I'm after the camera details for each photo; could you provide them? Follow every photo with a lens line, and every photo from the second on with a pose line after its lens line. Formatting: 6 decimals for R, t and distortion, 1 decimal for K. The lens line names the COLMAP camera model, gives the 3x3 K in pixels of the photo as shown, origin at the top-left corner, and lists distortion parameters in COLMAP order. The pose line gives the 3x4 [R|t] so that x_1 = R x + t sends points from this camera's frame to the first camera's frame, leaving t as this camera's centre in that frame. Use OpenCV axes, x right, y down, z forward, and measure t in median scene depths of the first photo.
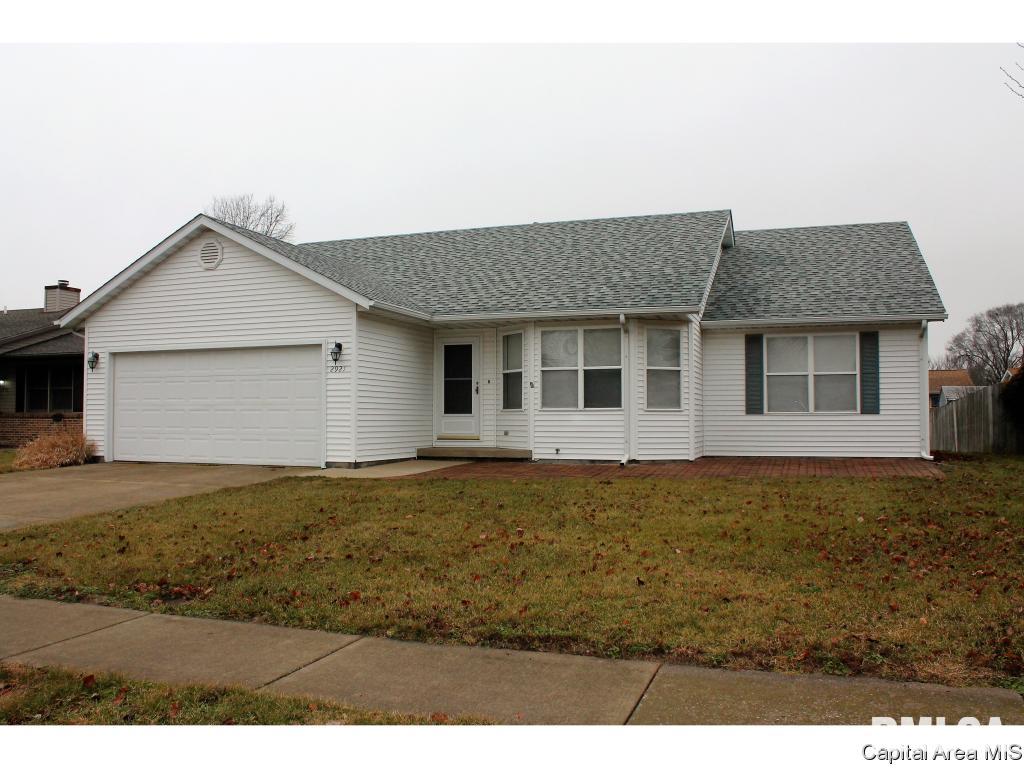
lens RADIAL K [[826.1, 0, 507.4], [0, 826.1, 386.1], [0, 0, 1]] dist [-0.071887, 0.005400]
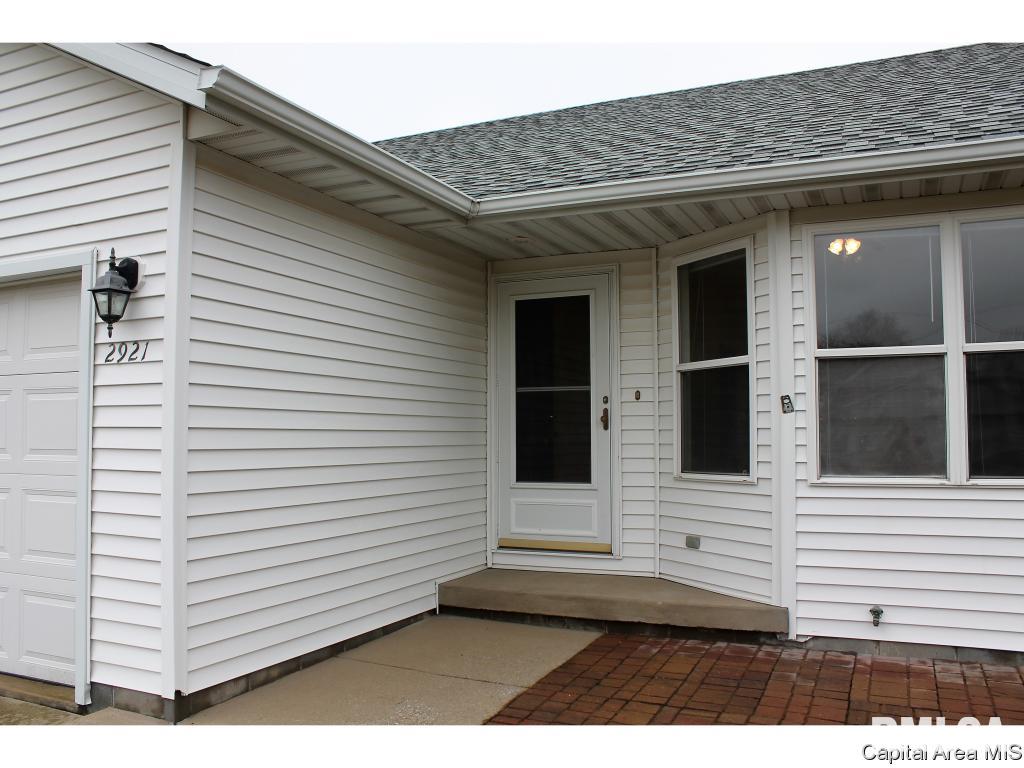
lens RADIAL K [[826.1, 0, 510.0], [0, 826.1, 386.1], [0, 0, 1]] dist [-0.071887, 0.005400]
pose [[0.995144, -0.009663, -0.097957, -0.044966], [0.007632, 0.999749, -0.021078, -0.002272], [0.098136, 0.020228, 0.994967, 0.664367]]
